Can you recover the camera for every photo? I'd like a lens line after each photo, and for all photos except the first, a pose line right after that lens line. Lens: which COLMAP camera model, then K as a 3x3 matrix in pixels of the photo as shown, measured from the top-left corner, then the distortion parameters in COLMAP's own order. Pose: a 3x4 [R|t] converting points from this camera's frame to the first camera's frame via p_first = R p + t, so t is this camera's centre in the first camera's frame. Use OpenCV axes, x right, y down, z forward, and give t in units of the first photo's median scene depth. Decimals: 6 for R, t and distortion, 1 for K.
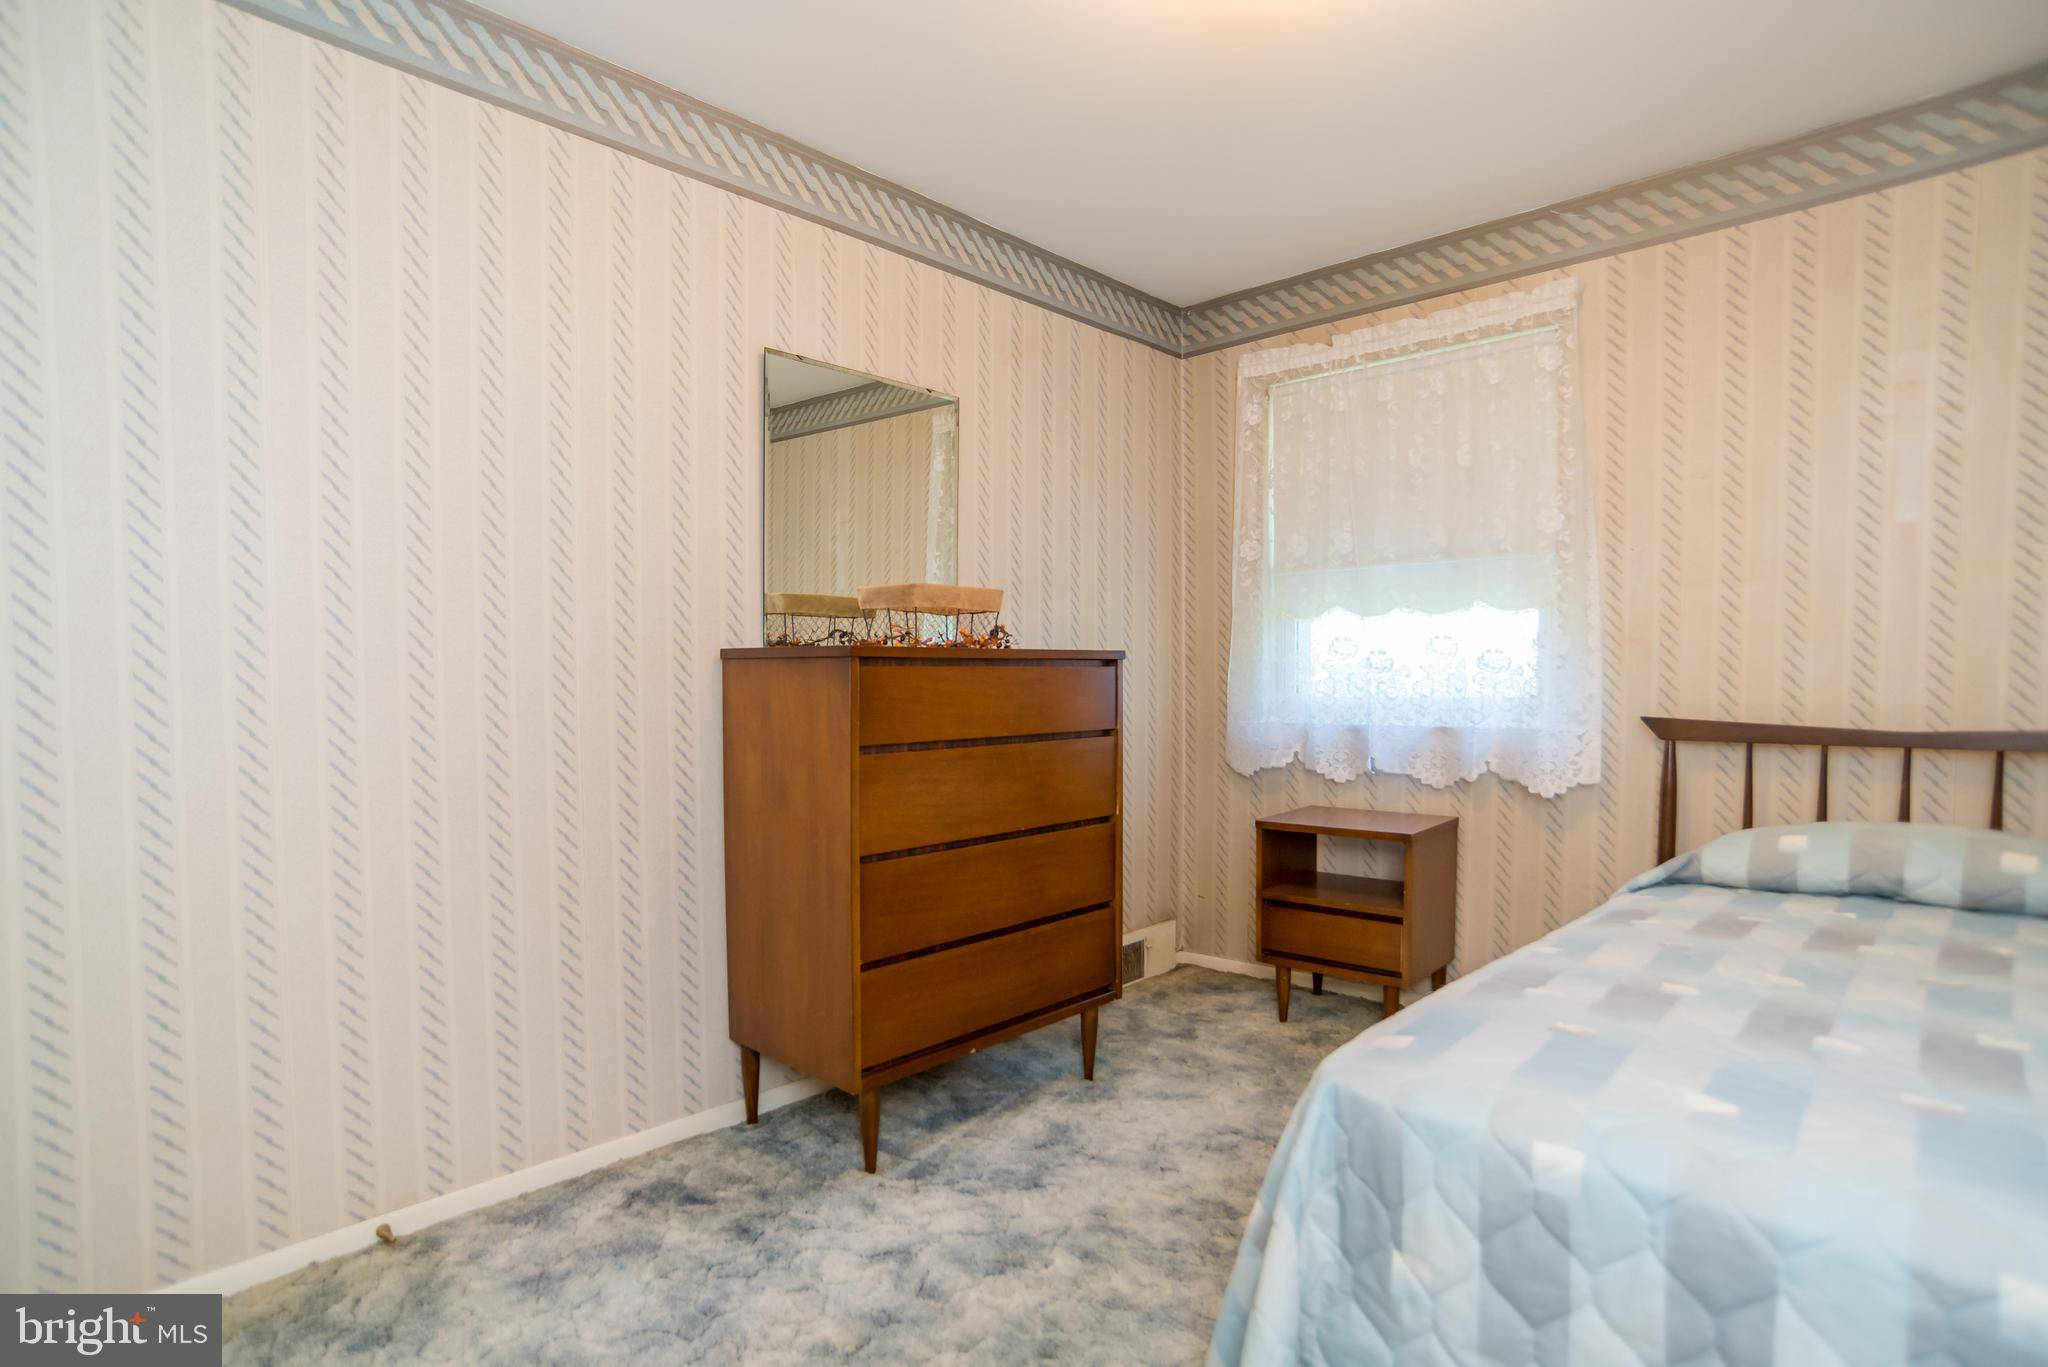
lens RADIAL K [[1085.7, 0, 1028.7], [0, 1085.7, 724.2], [0, 0, 1]] dist [-0.002150, -0.000185]
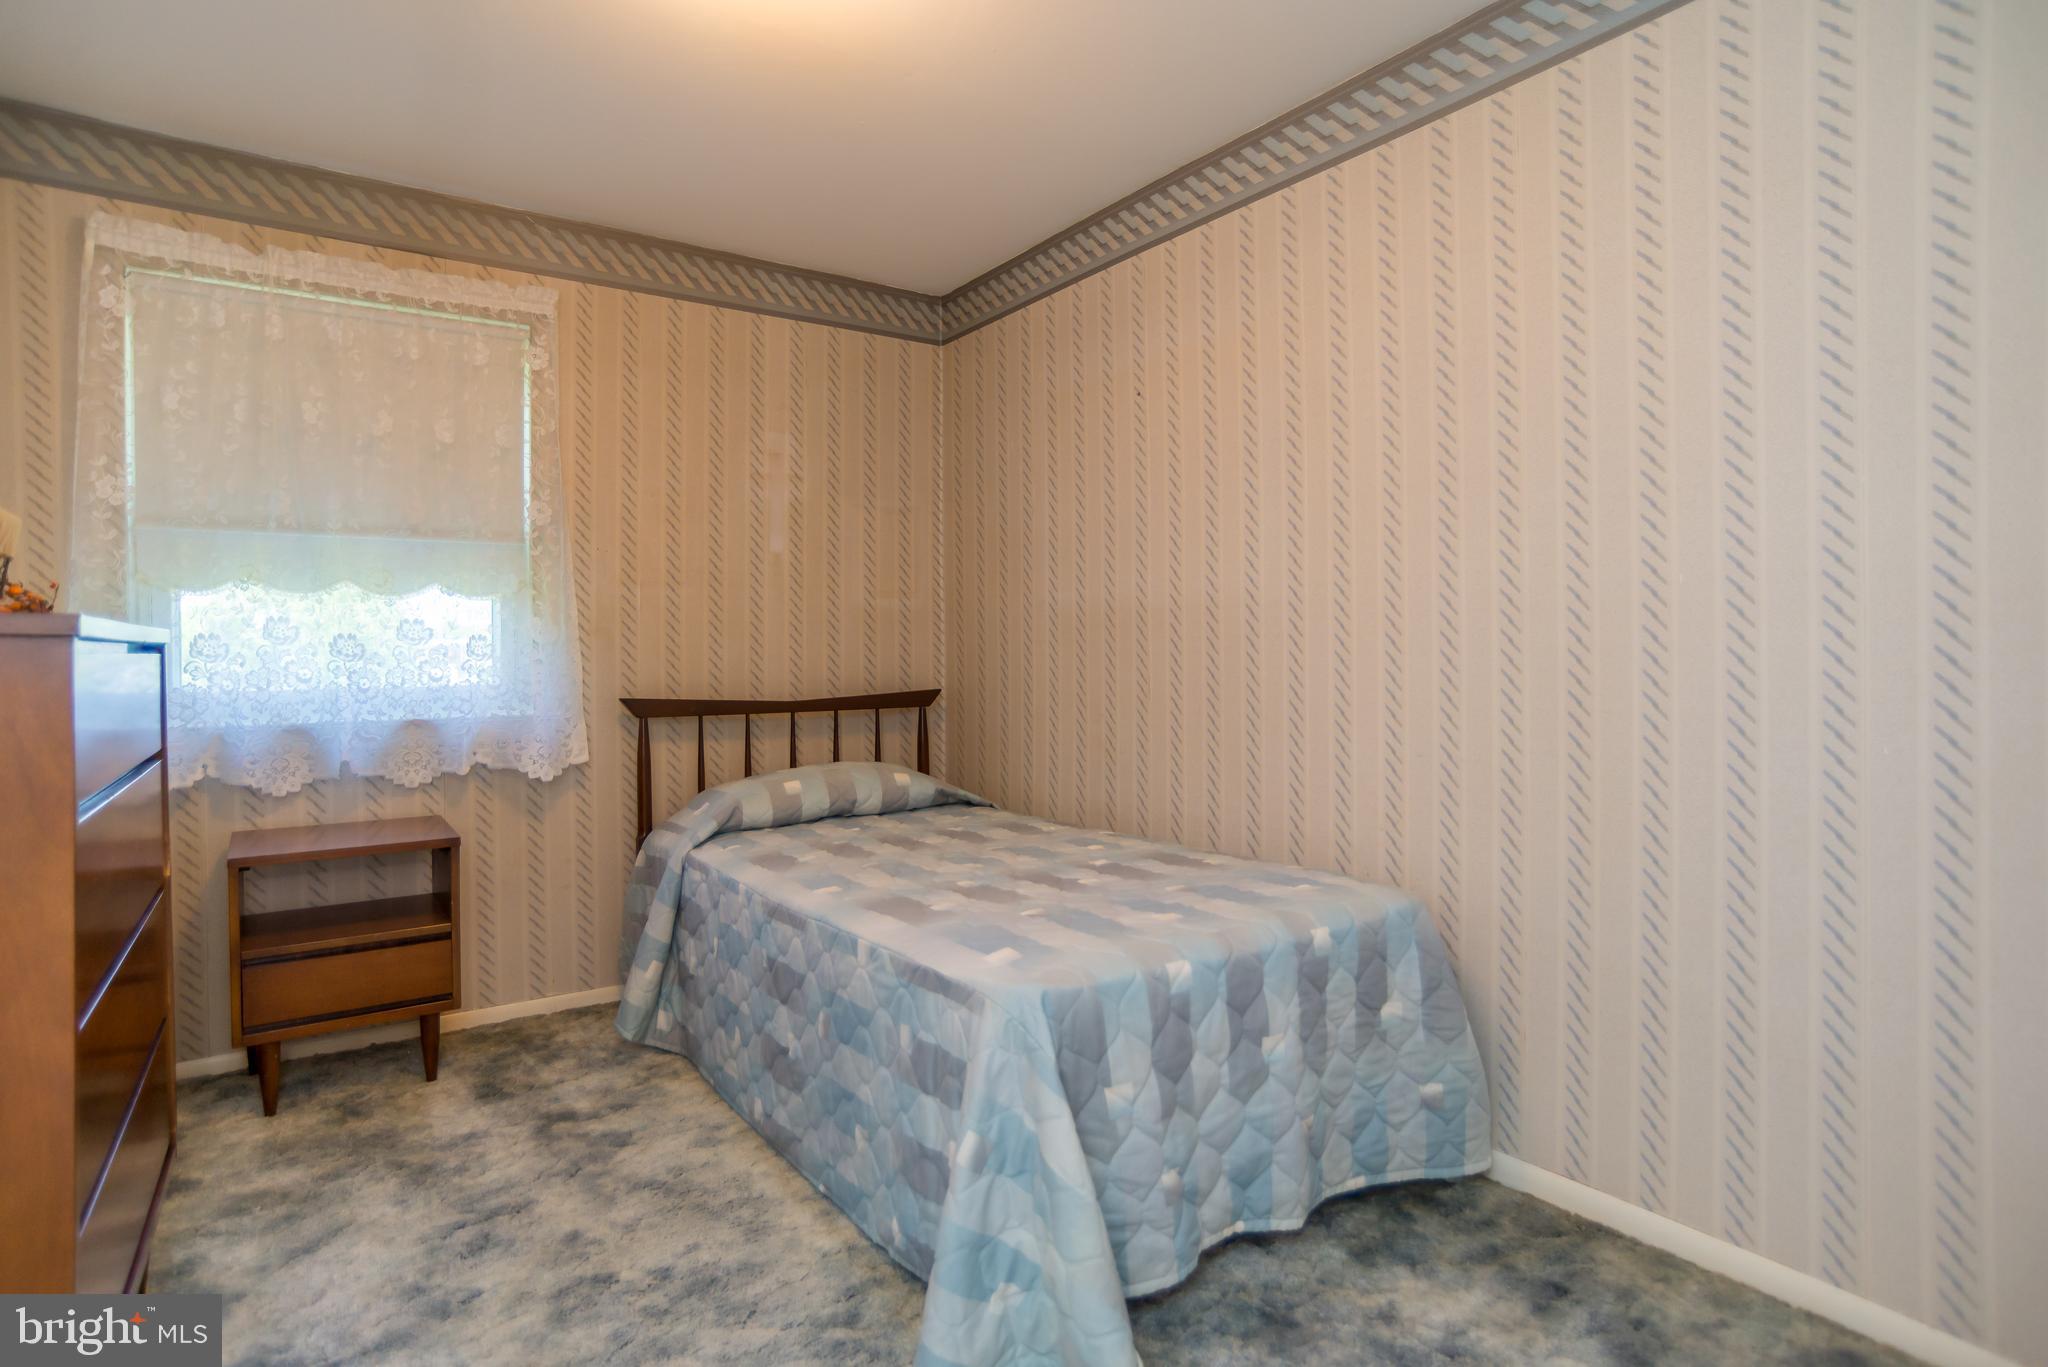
lens RADIAL K [[1065.1, 0, 1019.6], [0, 1065.1, 669.2], [0, 0, 1]] dist [-0.083249, 0.046231]
pose [[0.212074, -0.010720, 0.977195, -0.396596], [0.049537, 0.998772, 0.000206, -0.016148], [-0.975997, 0.048364, 0.212345, 0.345698]]
